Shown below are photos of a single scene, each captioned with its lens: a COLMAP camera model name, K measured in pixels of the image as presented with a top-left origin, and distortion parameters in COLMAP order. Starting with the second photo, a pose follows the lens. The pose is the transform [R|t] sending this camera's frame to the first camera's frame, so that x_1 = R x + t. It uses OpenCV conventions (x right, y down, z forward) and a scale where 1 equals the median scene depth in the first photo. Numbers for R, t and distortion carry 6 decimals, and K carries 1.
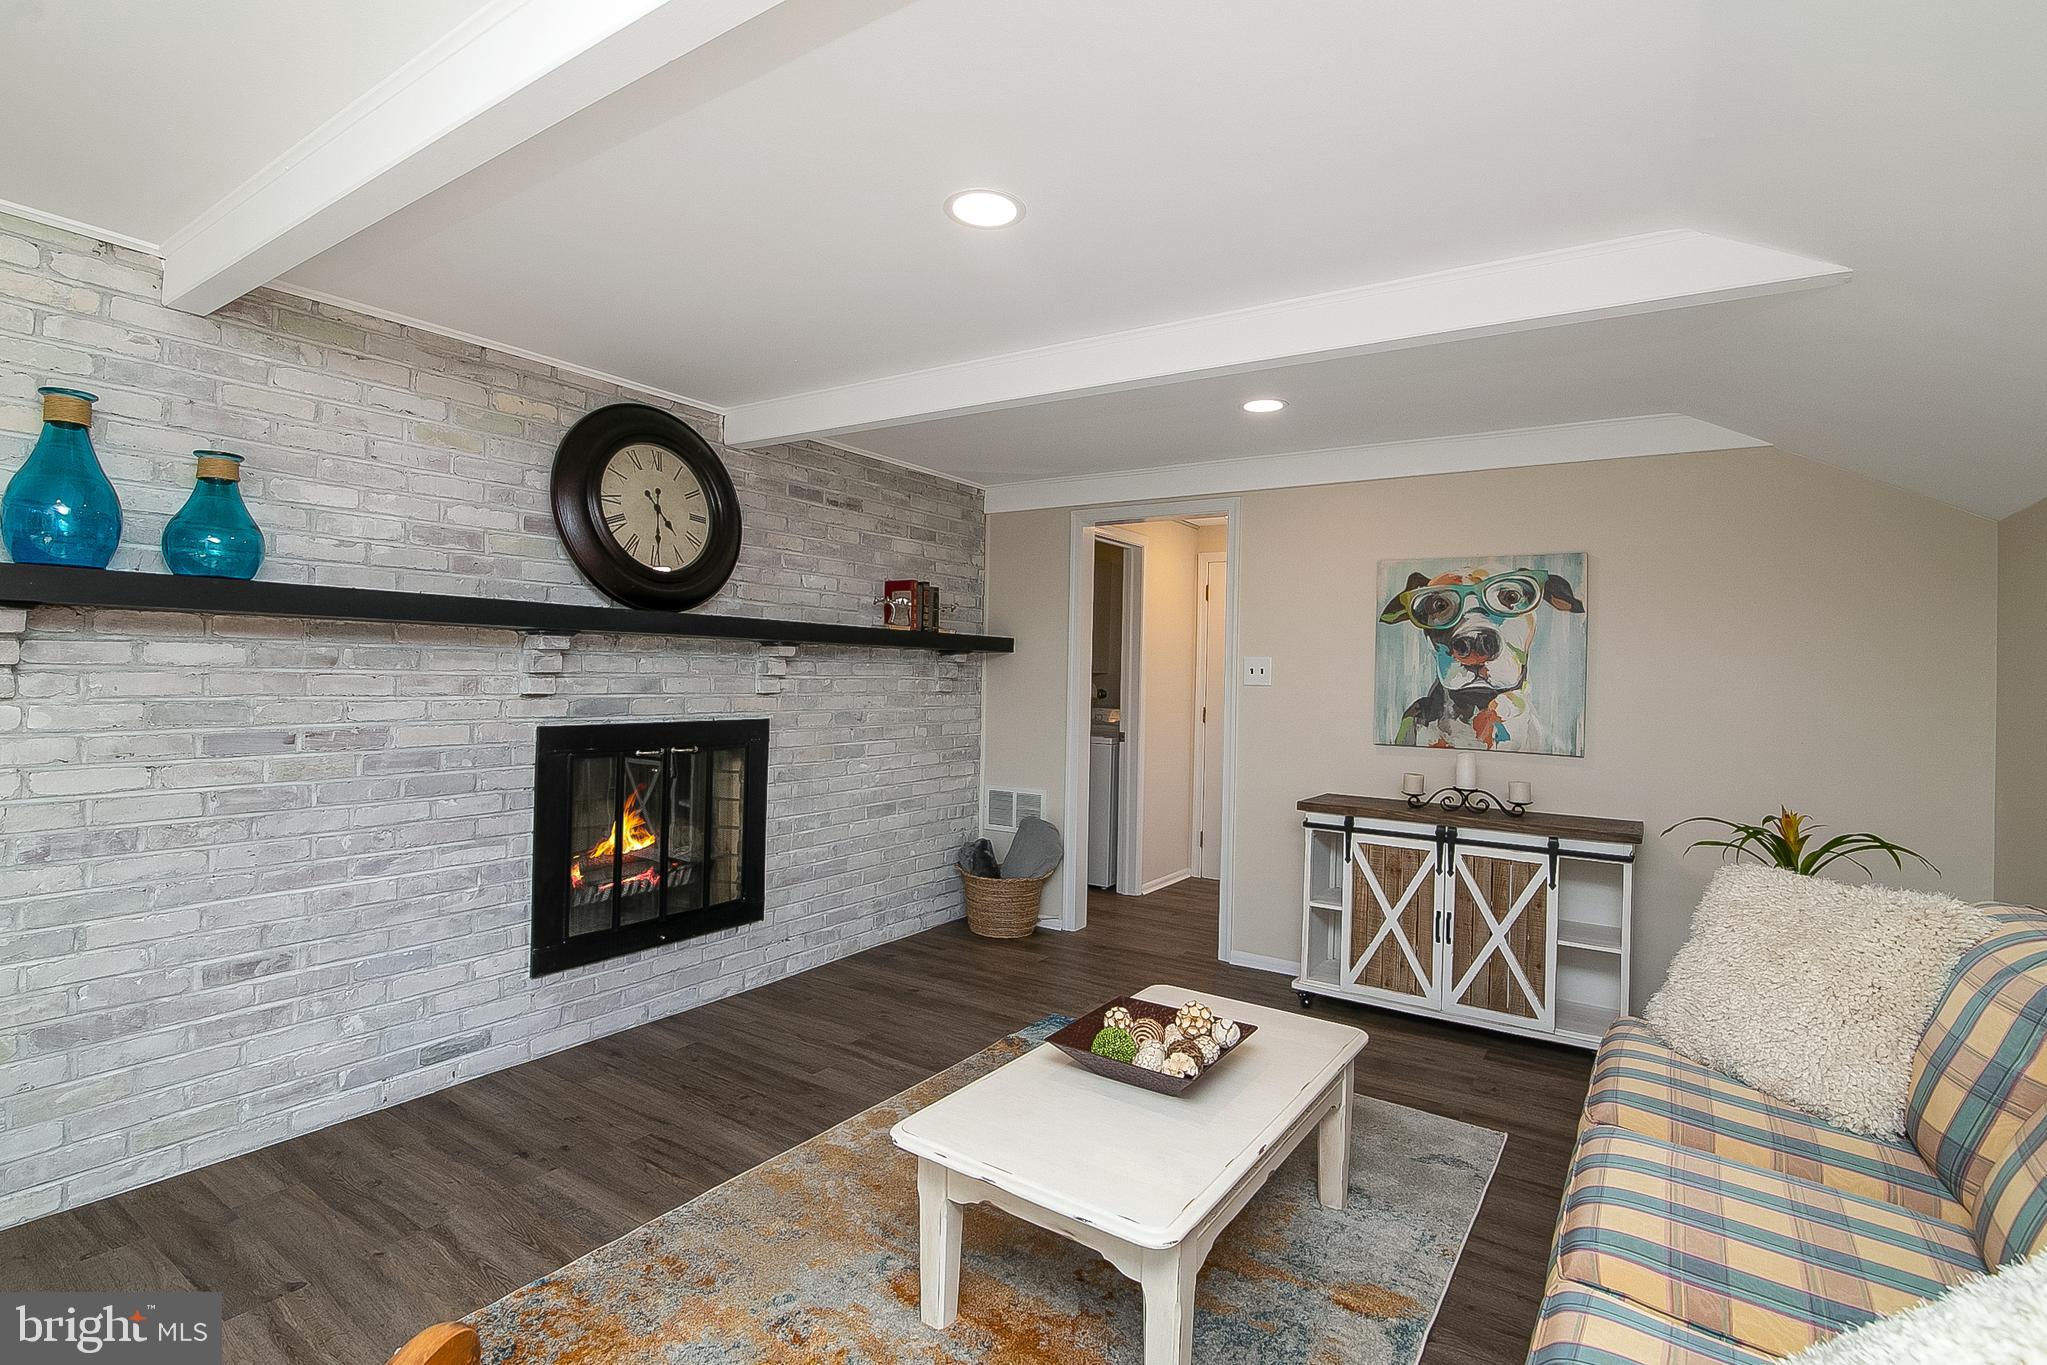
lens RADIAL K [[970.4, 0, 1022.2], [0, 970.4, 668.5], [0, 0, 1]] dist [-0.017925, 0.000433]
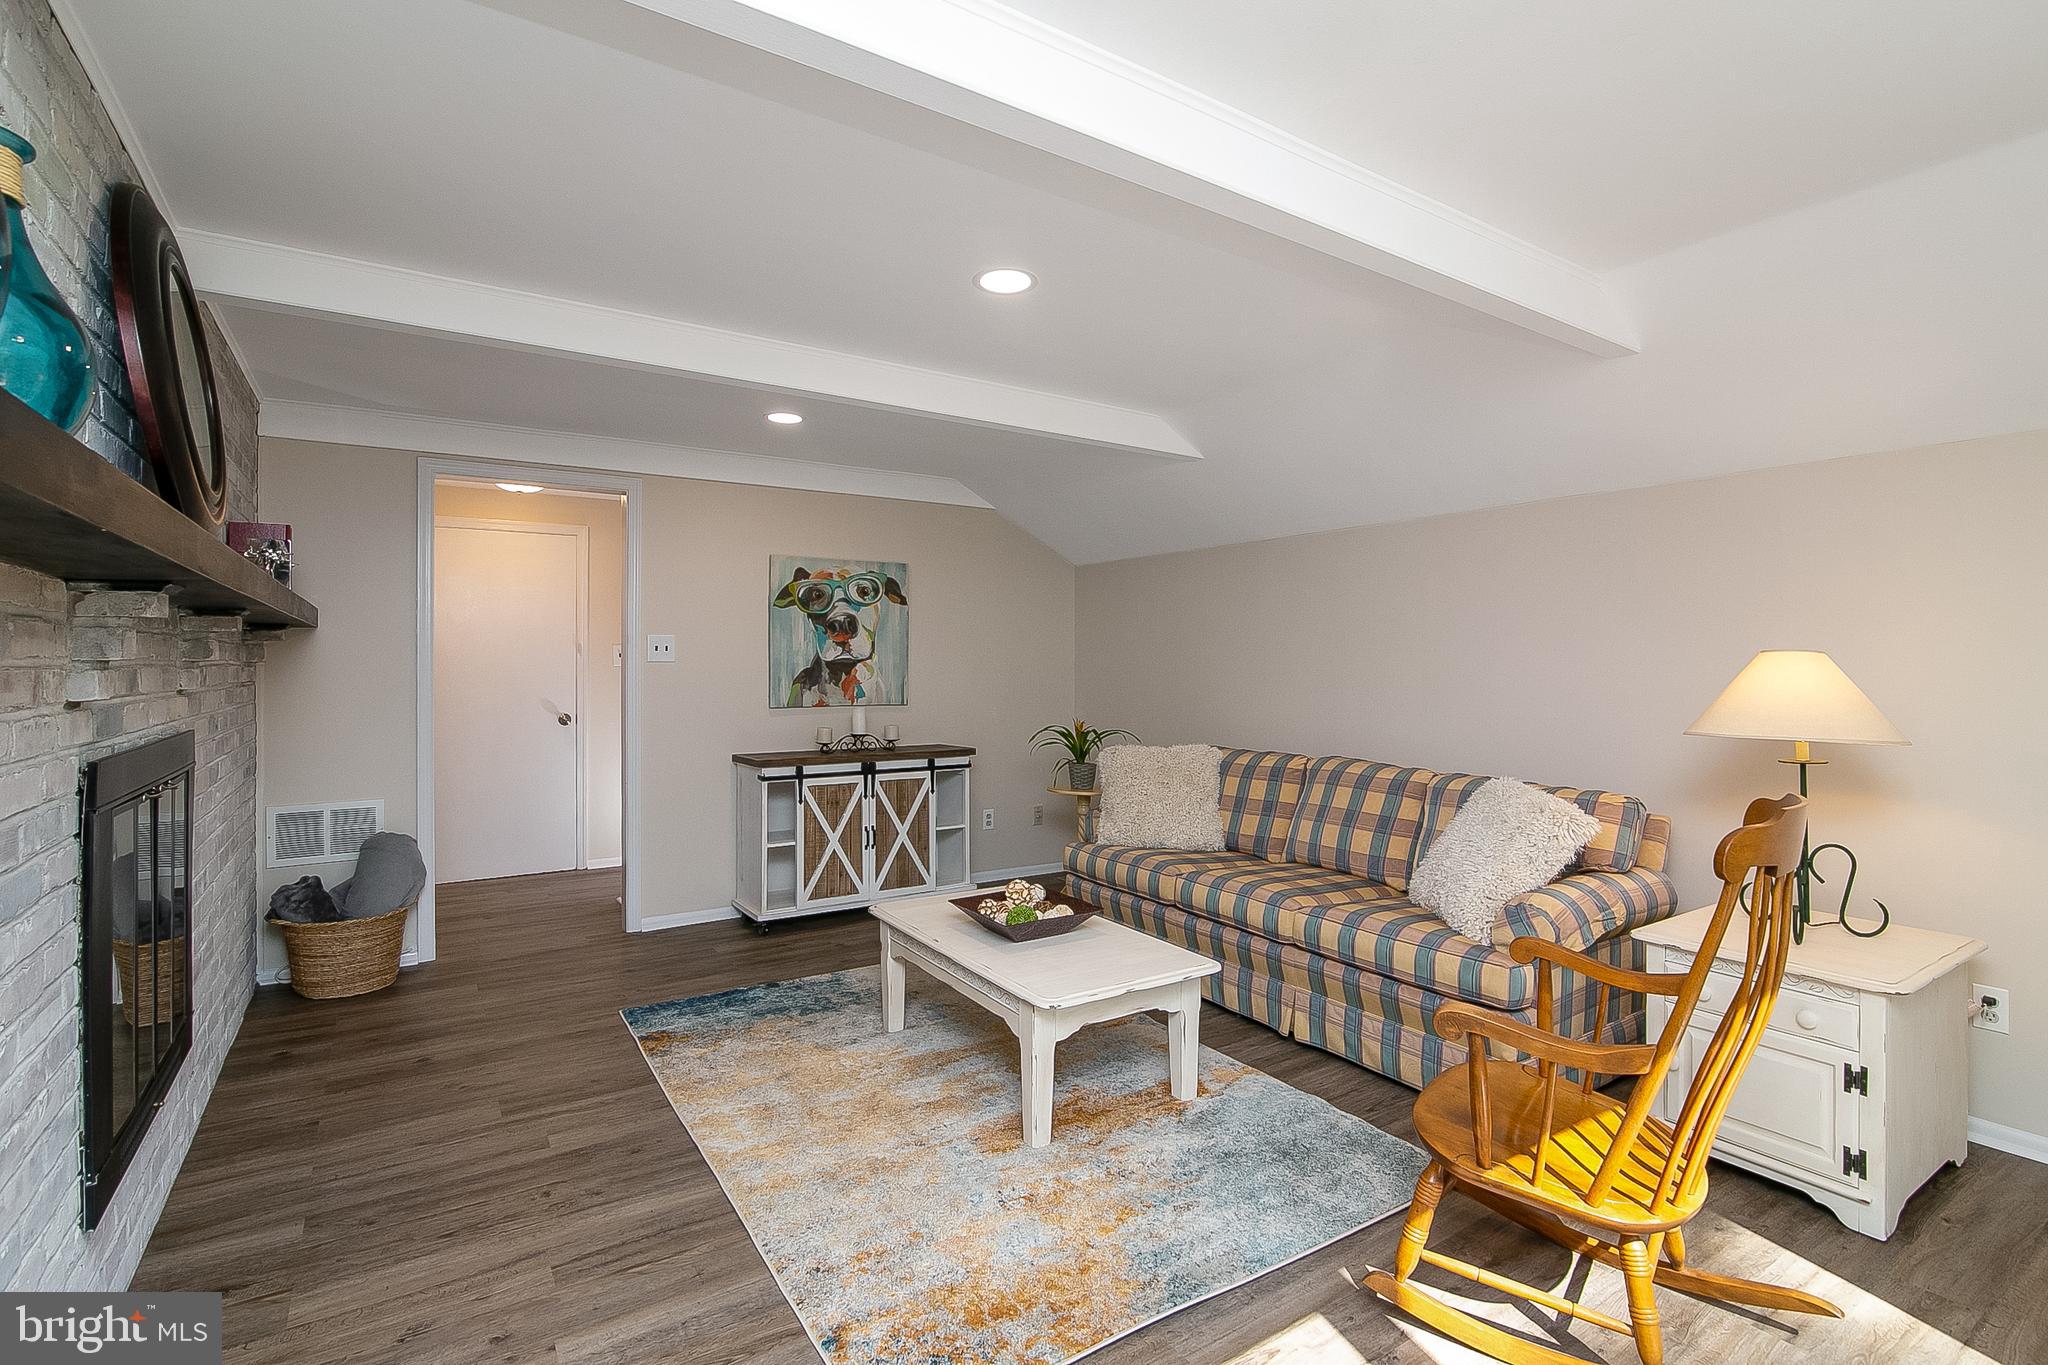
lens RADIAL K [[970.9, 0, 1024.4], [0, 970.9, 672.6], [0, 0, 1]] dist [-0.017925, 0.000433]
pose [[0.376665, -0.031749, 0.925805, -0.682149], [0.005687, 0.999473, 0.031961, -0.002406], [-0.926332, -0.006773, 0.376647, 0.278417]]
